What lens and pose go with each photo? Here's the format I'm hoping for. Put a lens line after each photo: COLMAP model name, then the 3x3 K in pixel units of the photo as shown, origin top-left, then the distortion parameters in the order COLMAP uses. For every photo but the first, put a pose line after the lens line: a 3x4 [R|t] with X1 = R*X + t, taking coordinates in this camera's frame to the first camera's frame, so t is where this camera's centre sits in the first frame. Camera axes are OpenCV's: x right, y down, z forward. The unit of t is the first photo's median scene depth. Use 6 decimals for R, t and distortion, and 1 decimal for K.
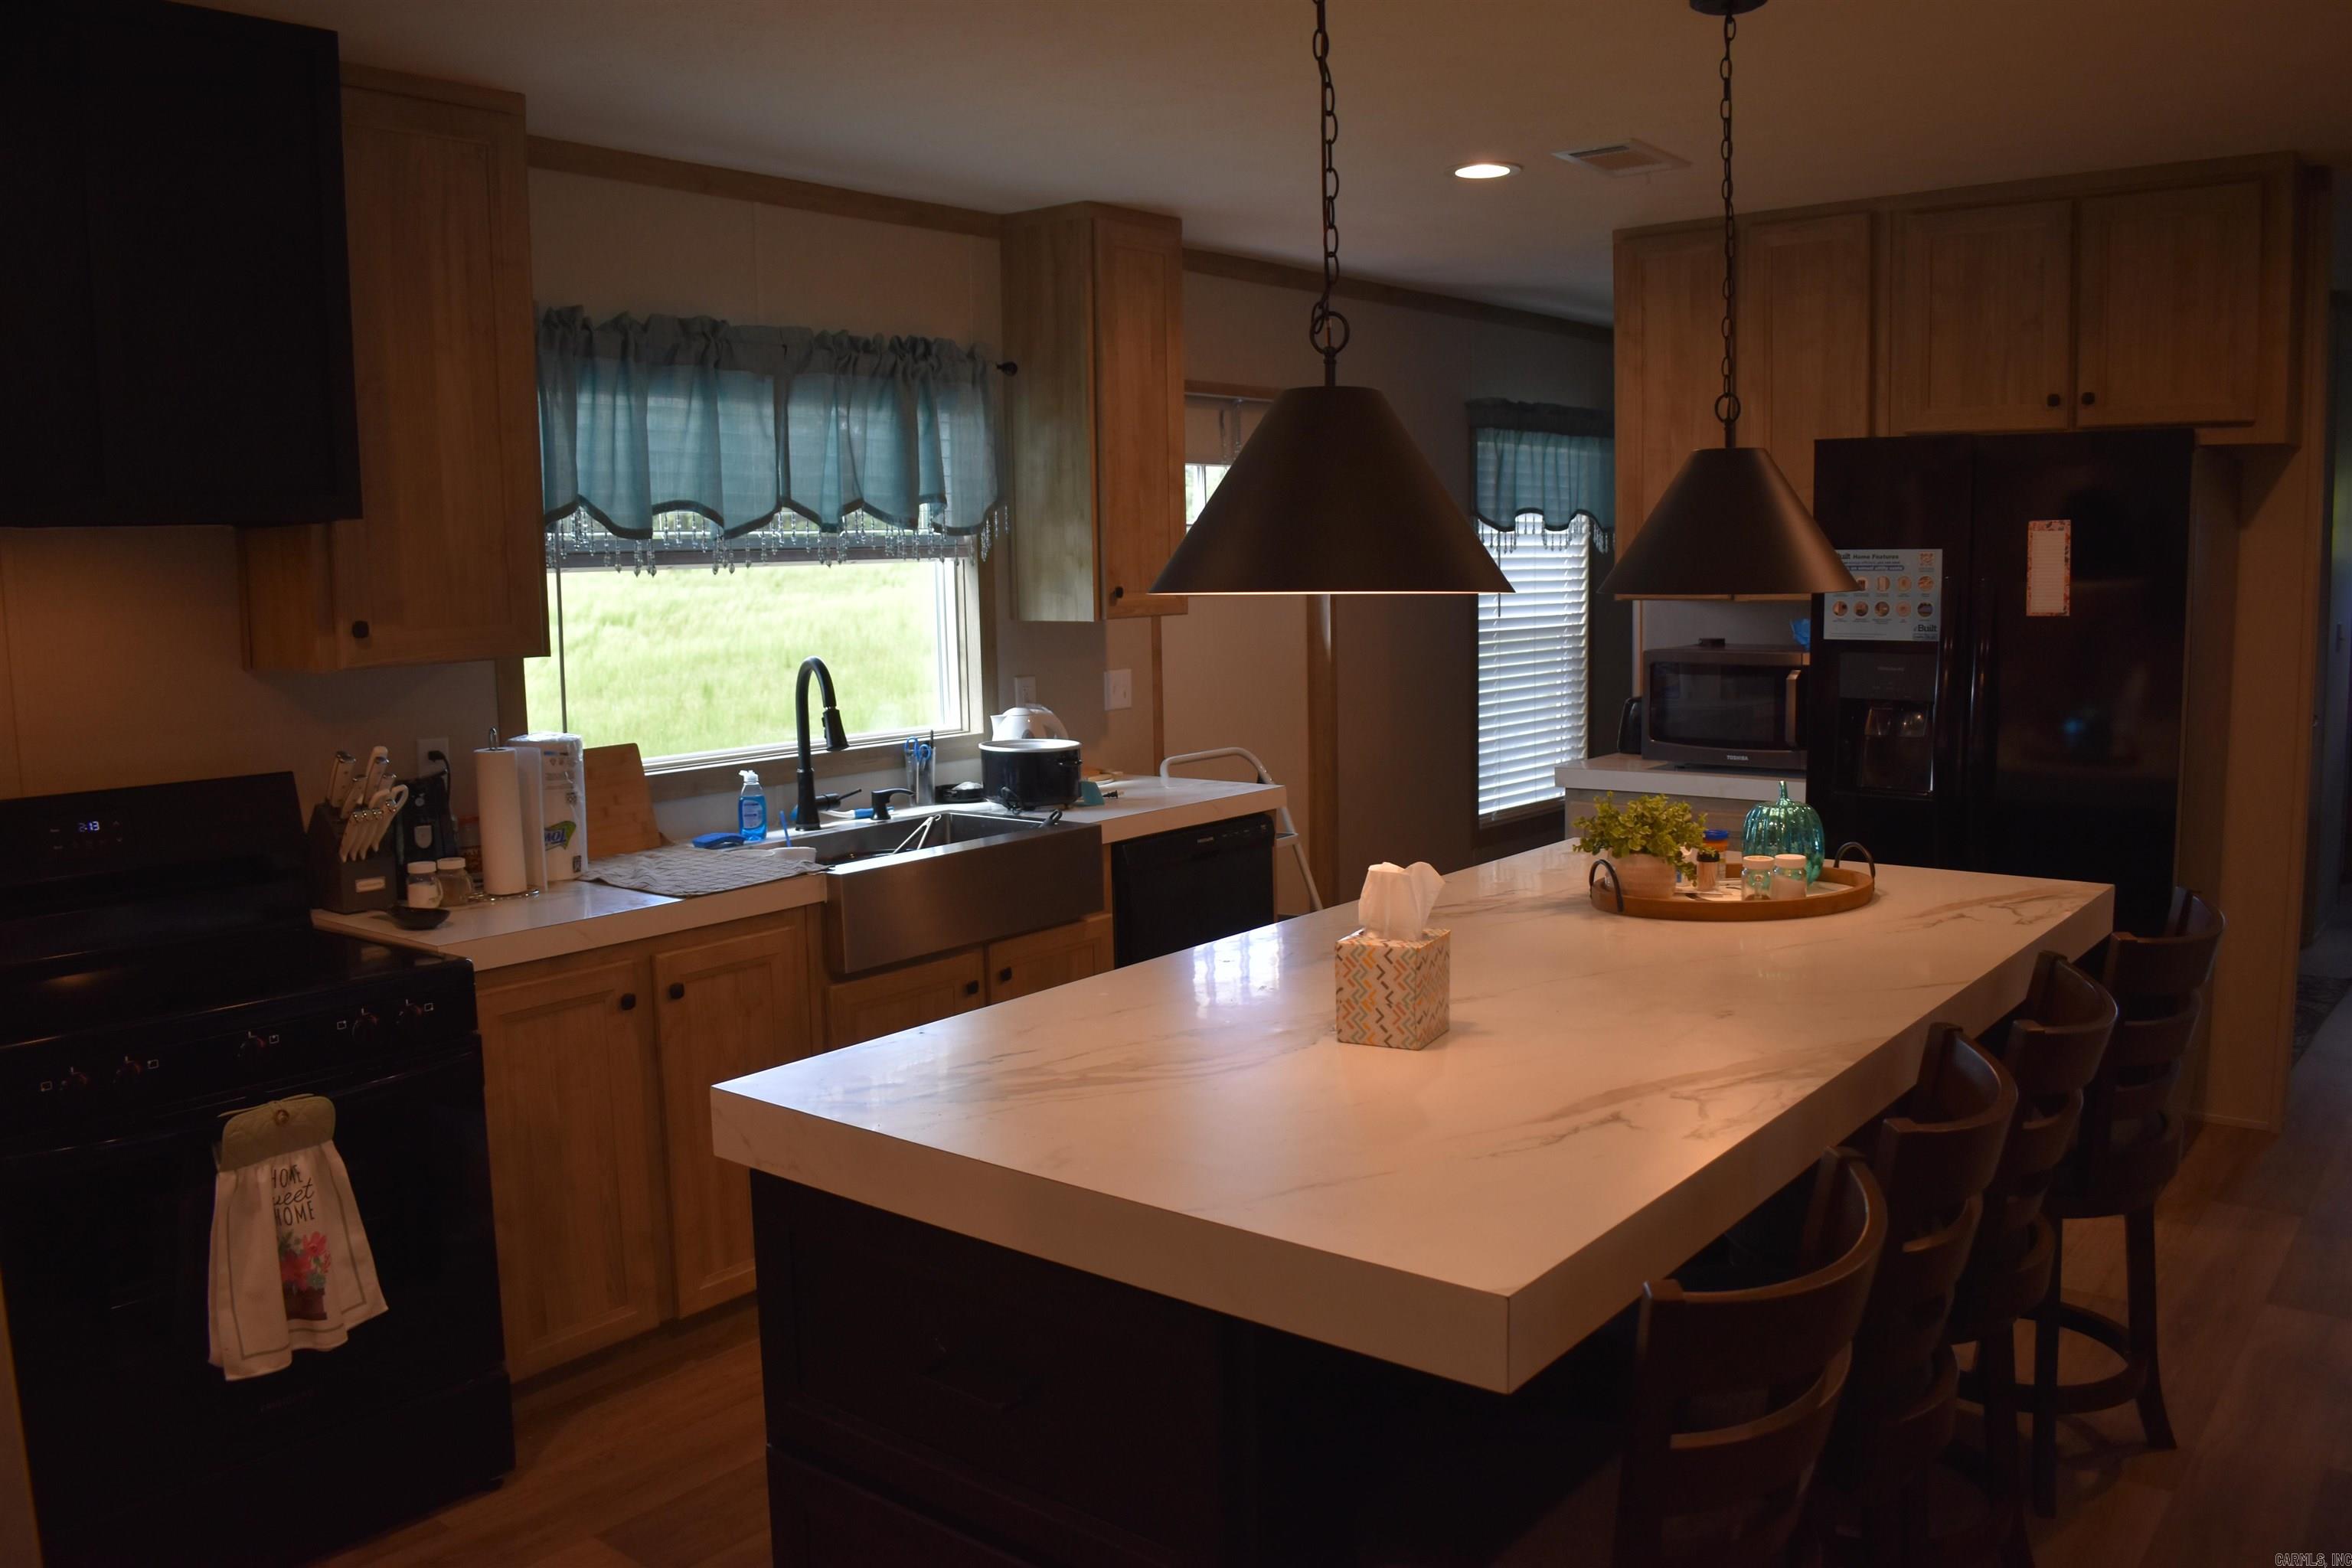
lens RADIAL K [[1841.4, 0, 1244.6], [0, 1841.4, 780.3], [0, 0, 1]] dist [-0.054617, -0.000323]
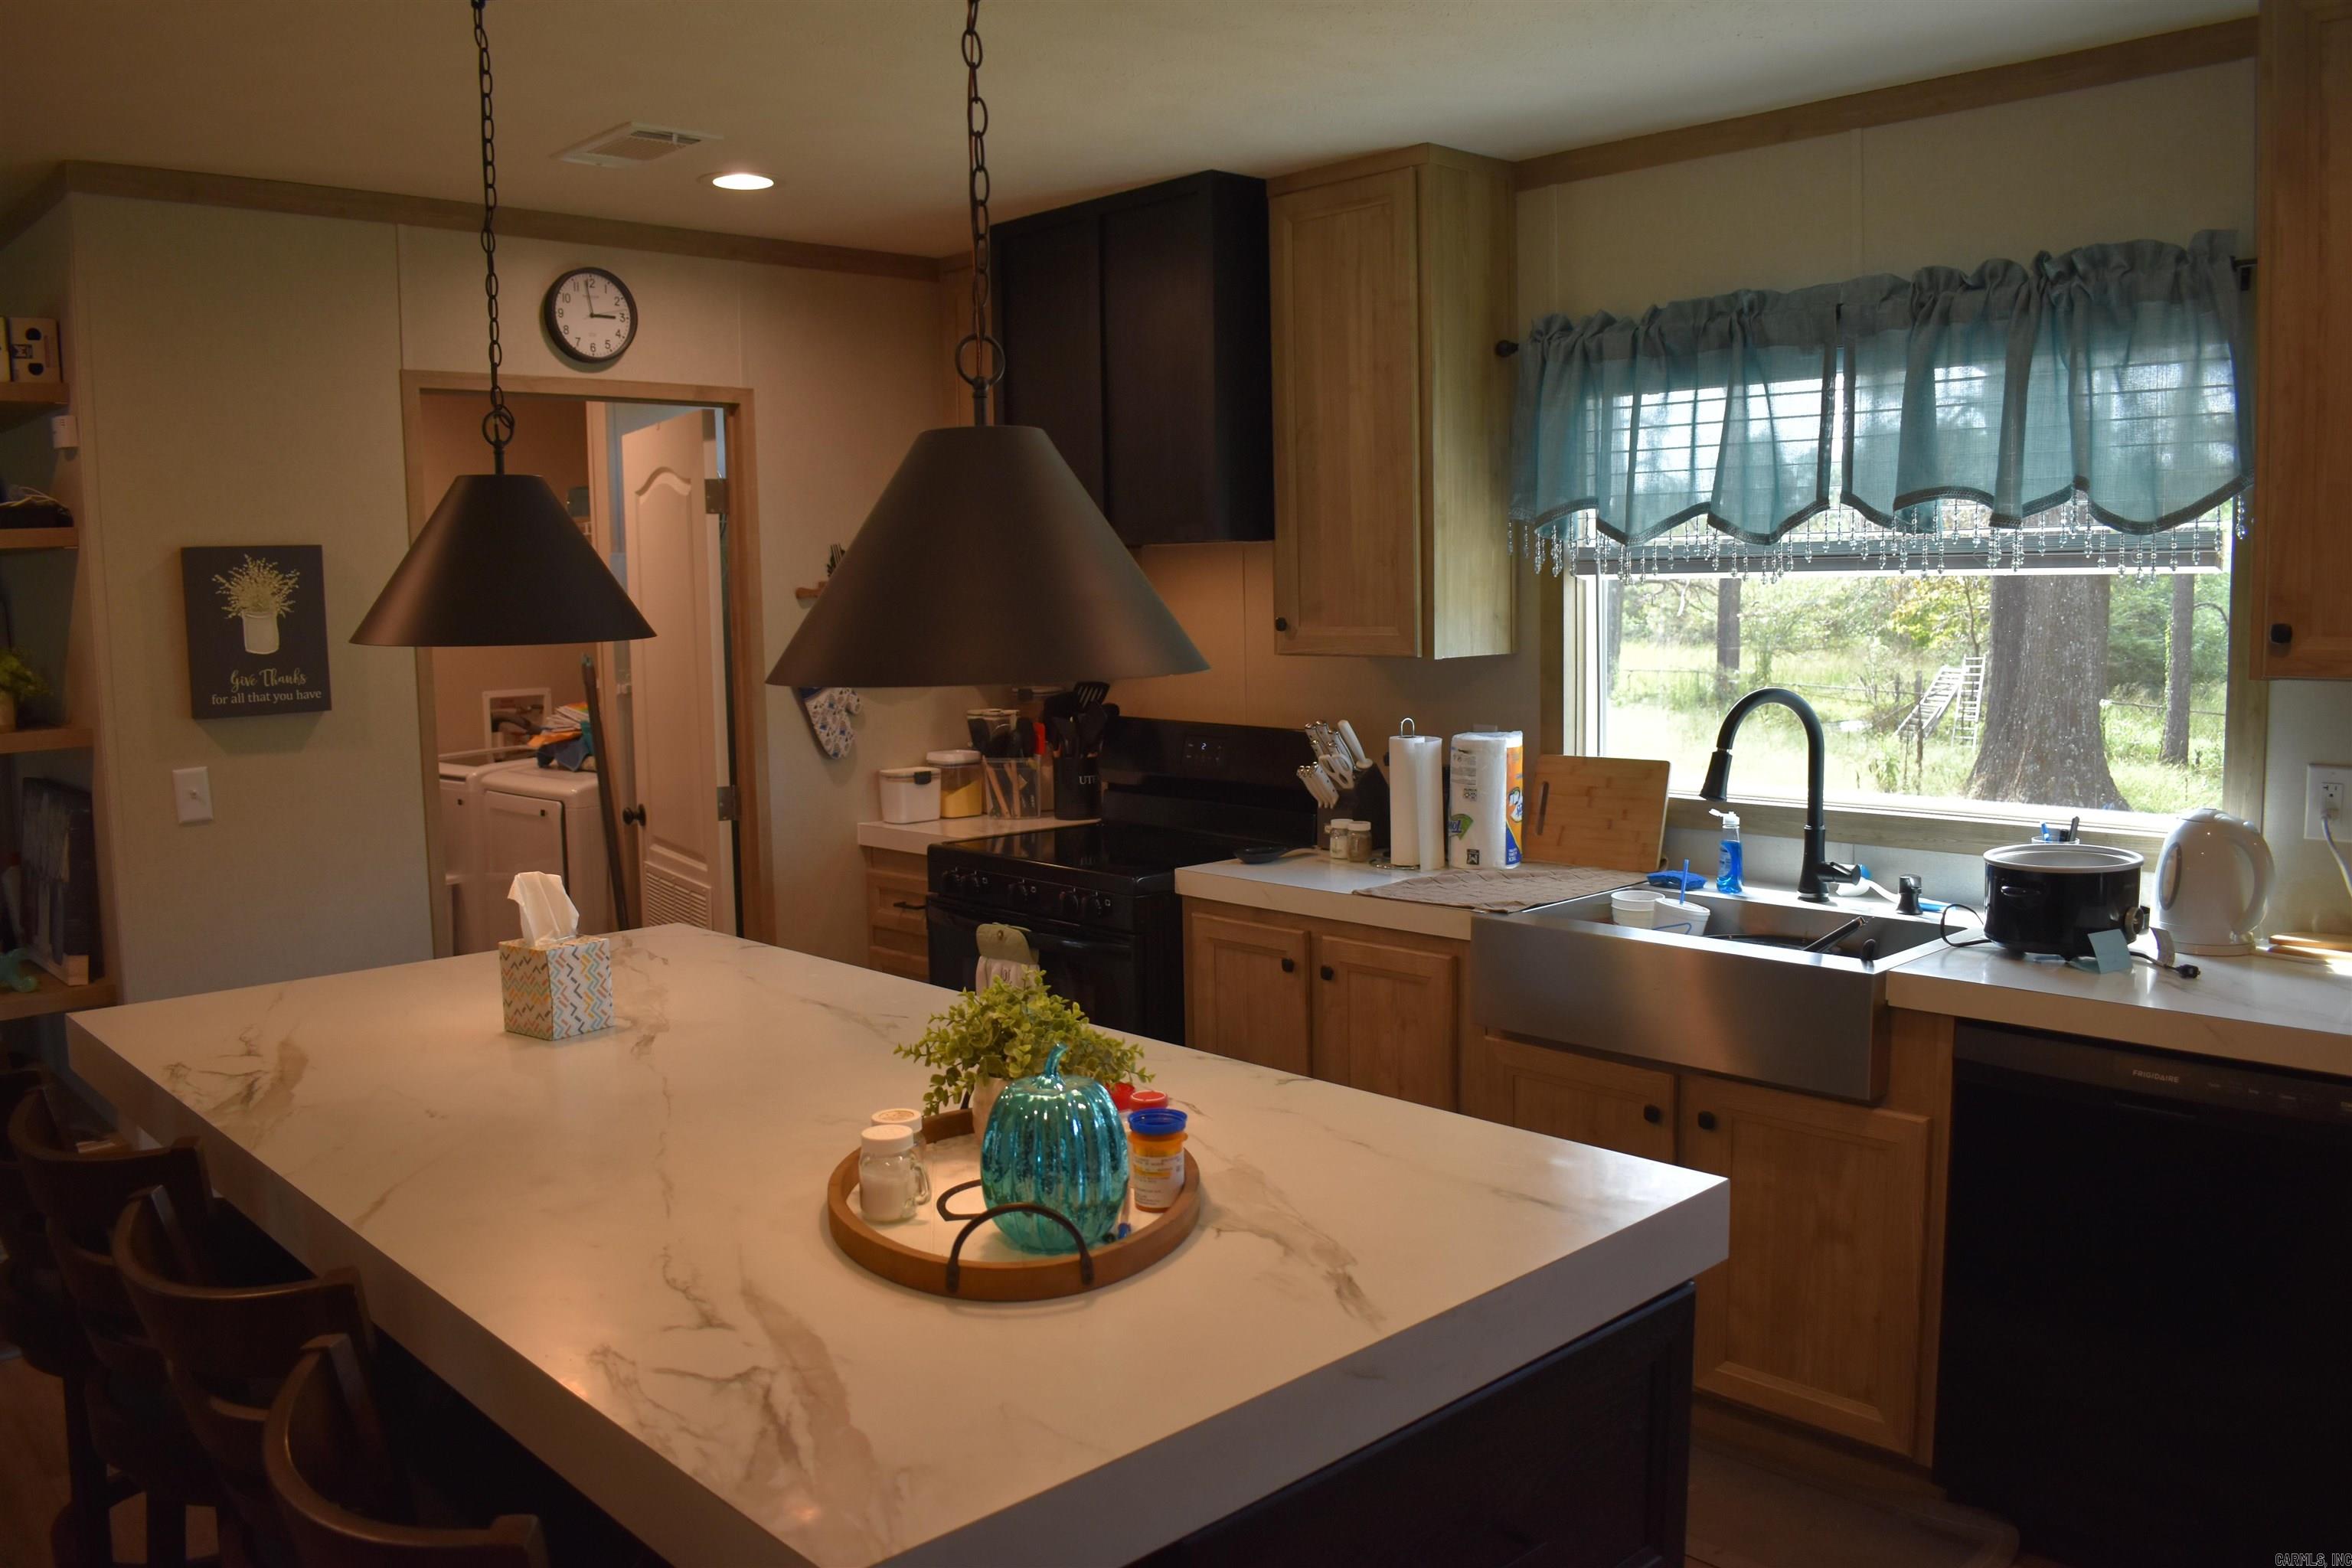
lens RADIAL K [[1841.4, 0, 1244.6], [0, 1841.4, 780.3], [0, 0, 1]] dist [-0.054617, -0.000323]
pose [[-0.136071, 0.126796, -0.982551, 0.638642], [-0.102894, 0.984604, 0.141310, -0.123873], [0.985341, 0.120327, -0.120930, 0.912216]]
